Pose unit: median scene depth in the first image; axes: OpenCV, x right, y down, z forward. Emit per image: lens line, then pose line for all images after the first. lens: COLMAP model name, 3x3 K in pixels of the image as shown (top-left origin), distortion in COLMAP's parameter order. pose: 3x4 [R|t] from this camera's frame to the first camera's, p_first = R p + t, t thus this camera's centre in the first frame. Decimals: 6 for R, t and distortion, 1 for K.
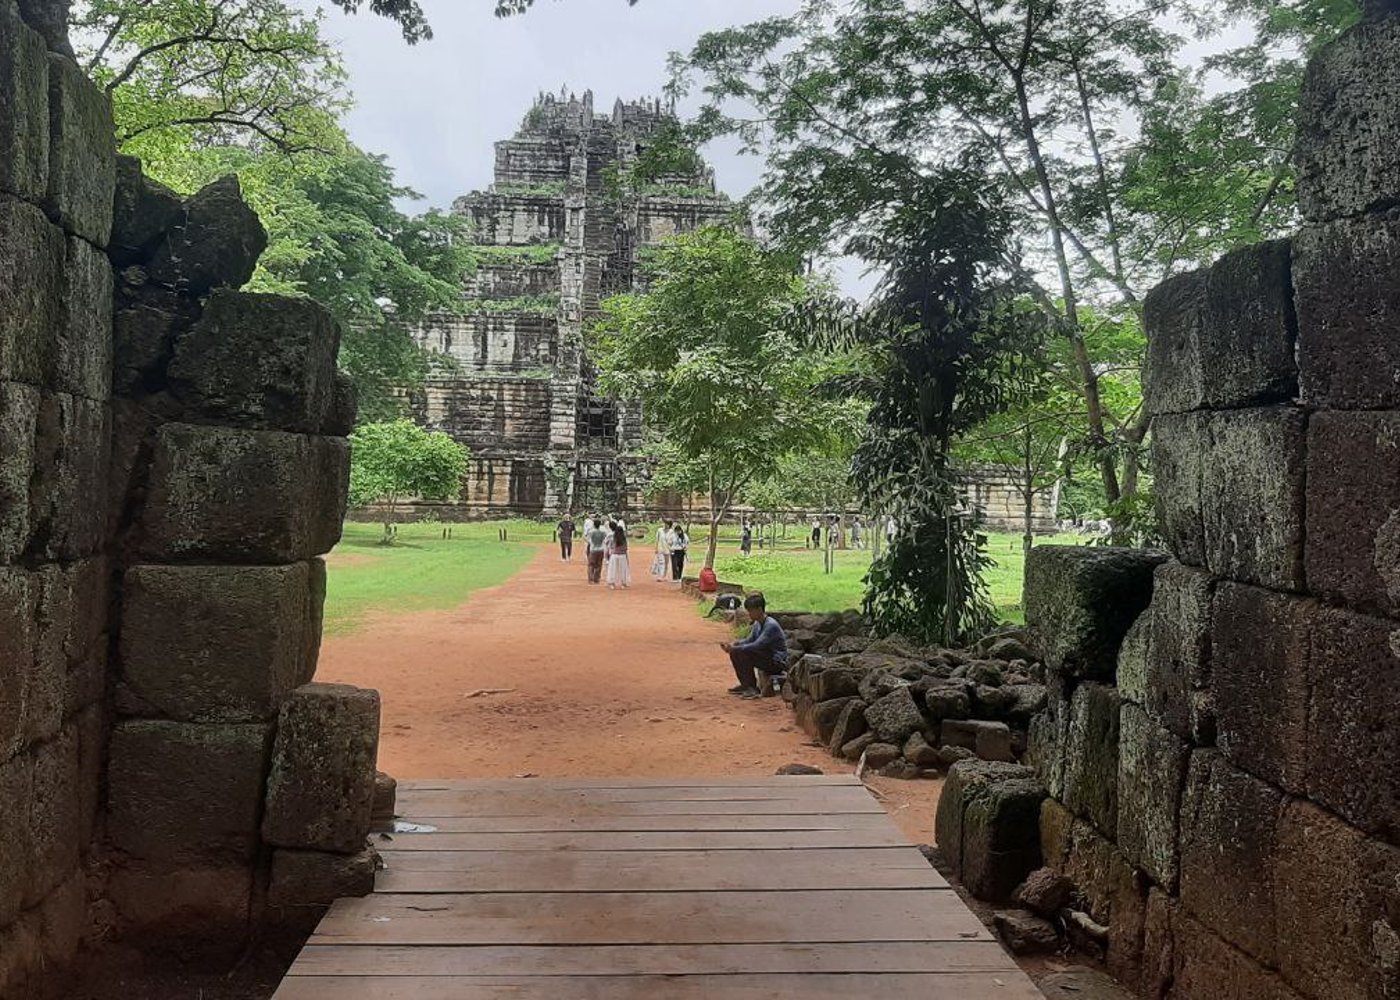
lens RADIAL K [[1039.3, 0, 700.0], [0, 1039.3, 500.0], [0, 0, 1]] dist [0.008355, 0.002417]
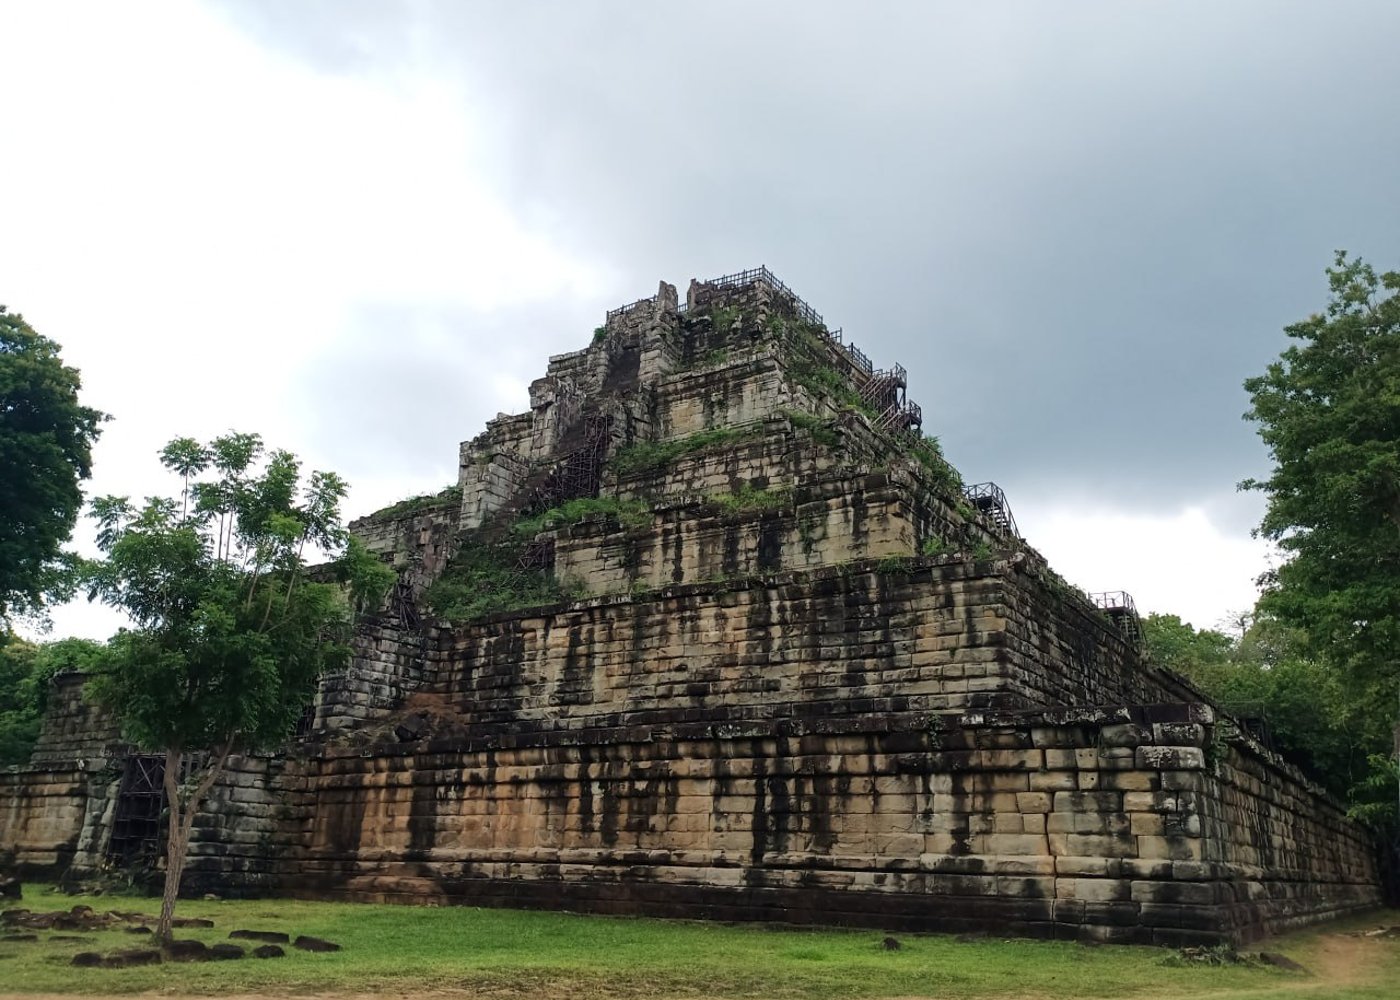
lens RADIAL K [[1039.3, 0, 700.0], [0, 1039.3, 500.0], [0, 0, 1]] dist [0.008355, 0.002417]
pose [[0.841092, -0.182413, -0.509204, 0.388701], [-0.001082, 0.940848, -0.338828, 0.016856], [0.540890, 0.285537, 0.791143, 0.653204]]
